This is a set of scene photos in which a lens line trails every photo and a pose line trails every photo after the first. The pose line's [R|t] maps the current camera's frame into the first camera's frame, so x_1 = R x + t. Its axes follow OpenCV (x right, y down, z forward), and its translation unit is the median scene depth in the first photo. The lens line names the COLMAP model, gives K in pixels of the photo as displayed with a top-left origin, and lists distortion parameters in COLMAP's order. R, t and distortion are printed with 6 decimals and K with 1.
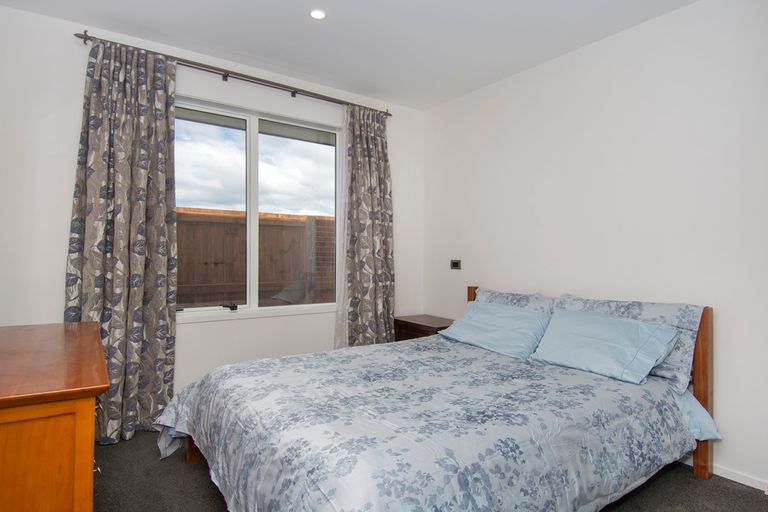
lens RADIAL K [[425.7, 0, 384.0], [0, 425.7, 256.0], [0, 0, 1]] dist [-0.055925, 0.000463]
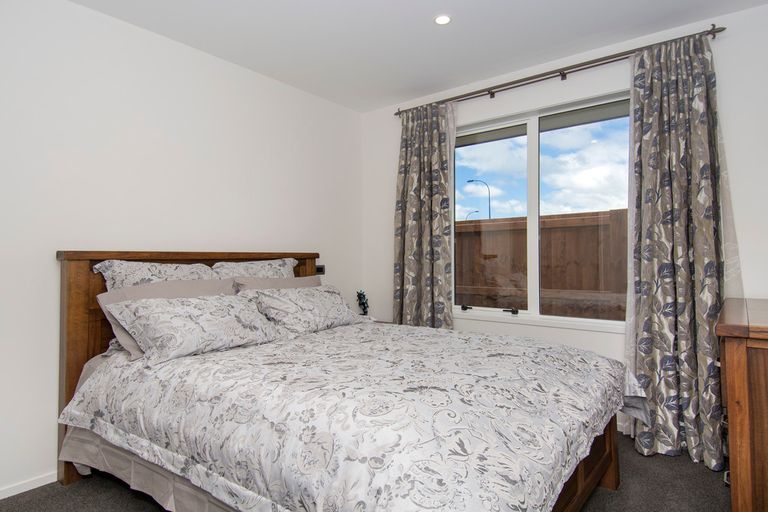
lens RADIAL K [[434.9, 0, 384.0], [0, 434.9, 256.0], [0, 0, 1]] dist [0.001822, 0.000351]
pose [[0.242158, -0.018608, -0.970058, 0.571805], [0.005776, 0.999826, -0.017737, 0.003751], [0.970220, -0.001308, 0.242223, 0.423063]]
